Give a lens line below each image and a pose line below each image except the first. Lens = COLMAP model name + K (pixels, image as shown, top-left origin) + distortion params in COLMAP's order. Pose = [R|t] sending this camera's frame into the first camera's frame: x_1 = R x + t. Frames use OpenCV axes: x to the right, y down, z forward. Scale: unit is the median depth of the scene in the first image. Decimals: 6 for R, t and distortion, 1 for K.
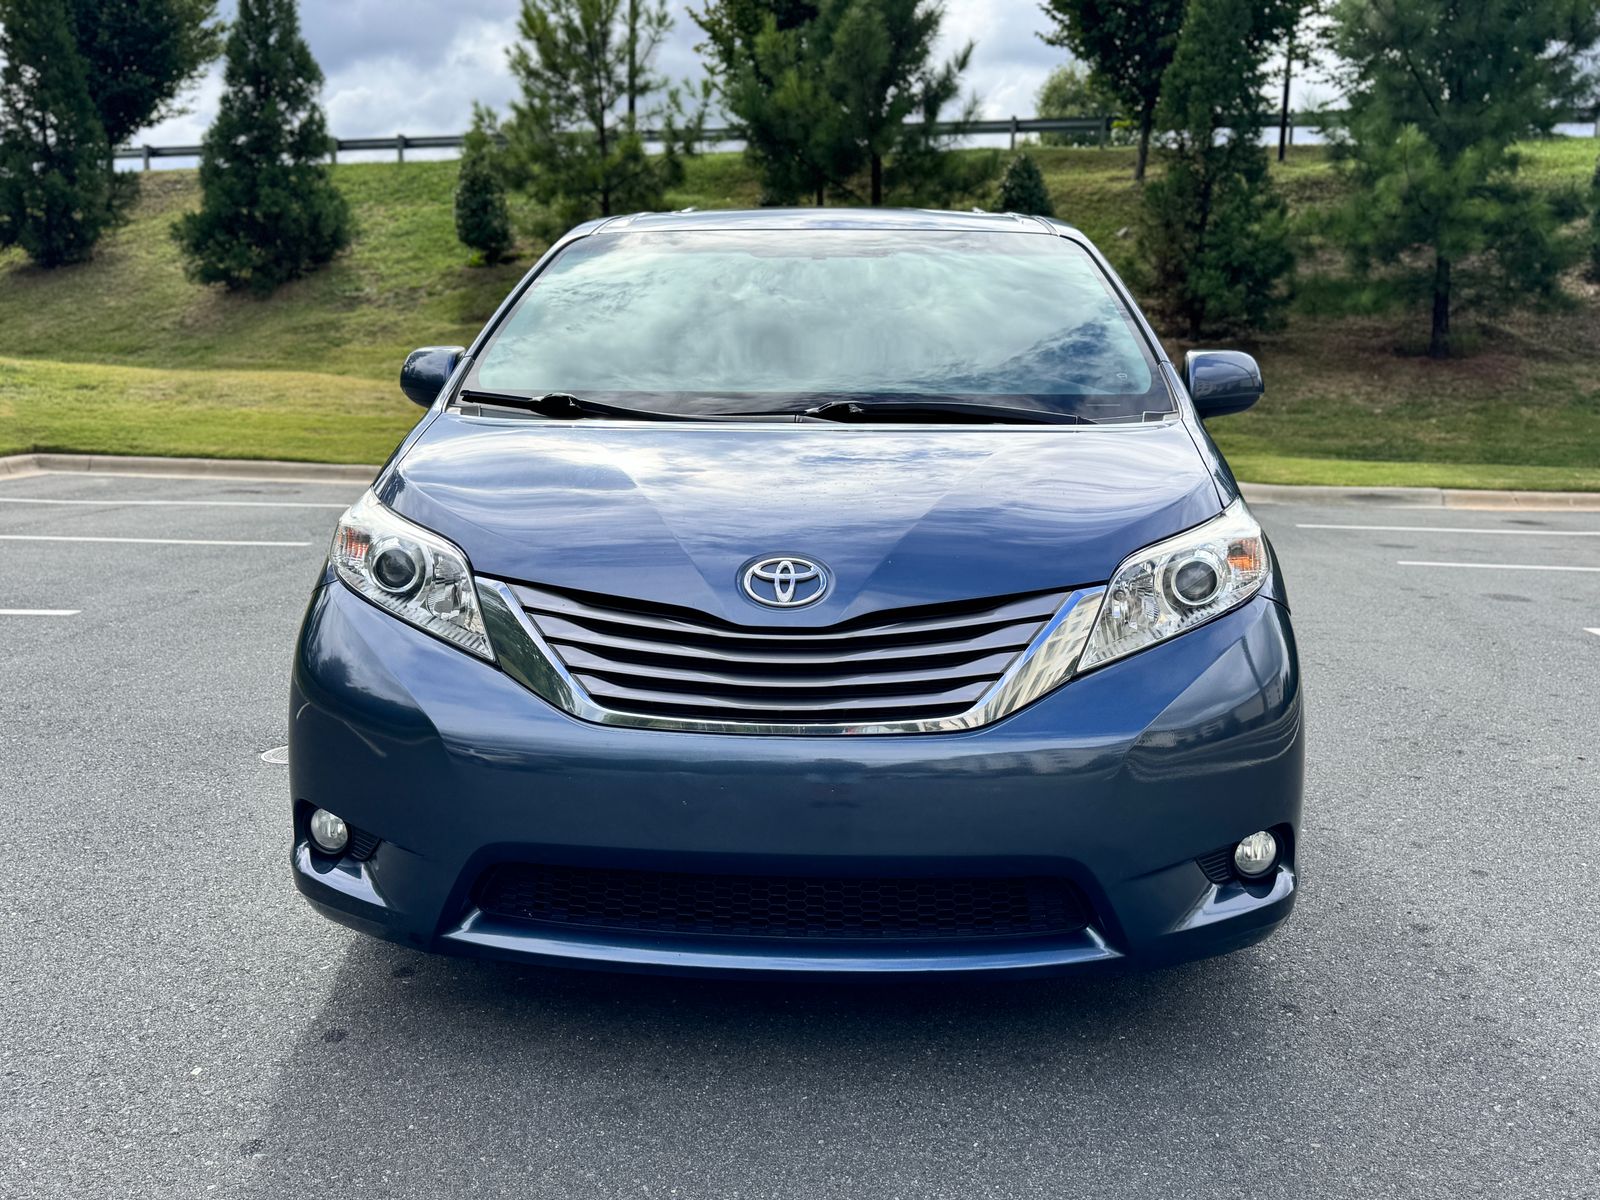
lens RADIAL K [[1385.7, 0, 798.8], [0, 1385.7, 603.3], [0, 0, 1]] dist [0.050020, -0.073113]
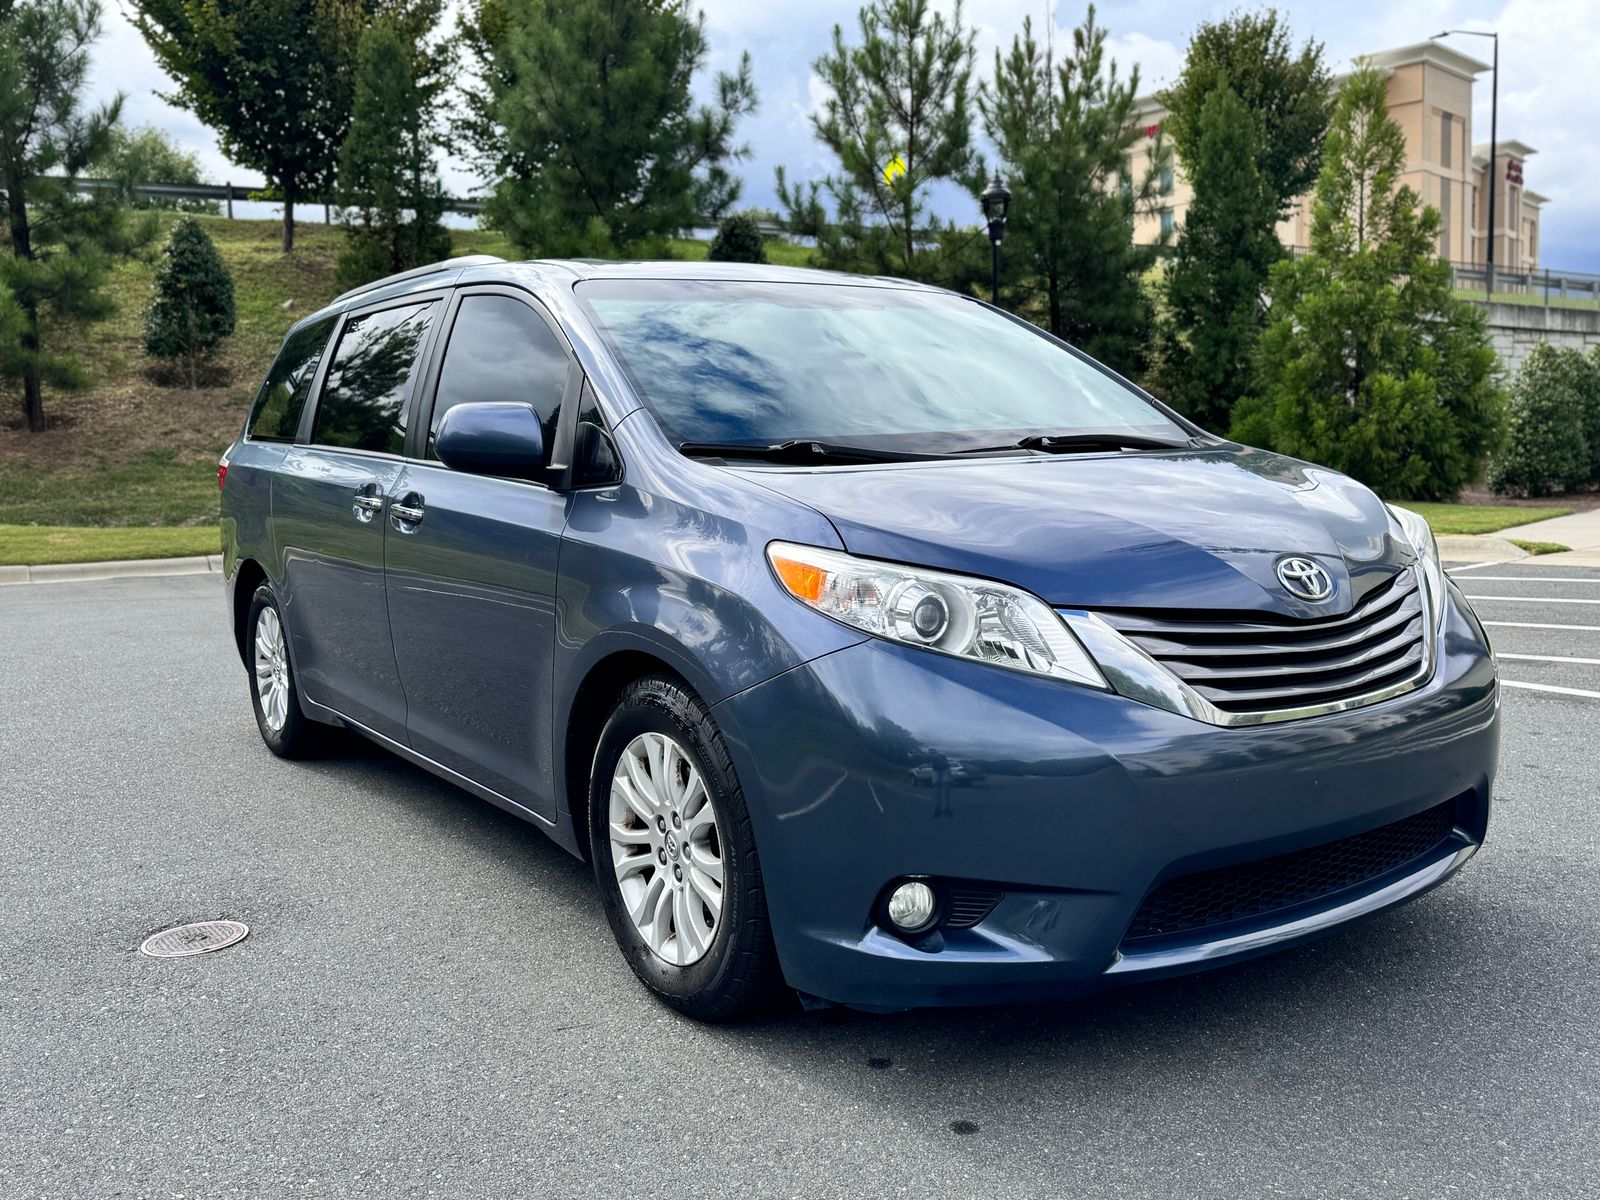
lens RADIAL K [[1385.7, 0, 793.5], [0, 1385.7, 598.0], [0, 0, 1]] dist [0.050020, -0.073113]
pose [[0.790291, -0.103942, 0.603852, -0.110723], [0.138069, 0.990370, -0.010224, -0.004970], [-0.596974, 0.091453, 0.797031, 0.035599]]
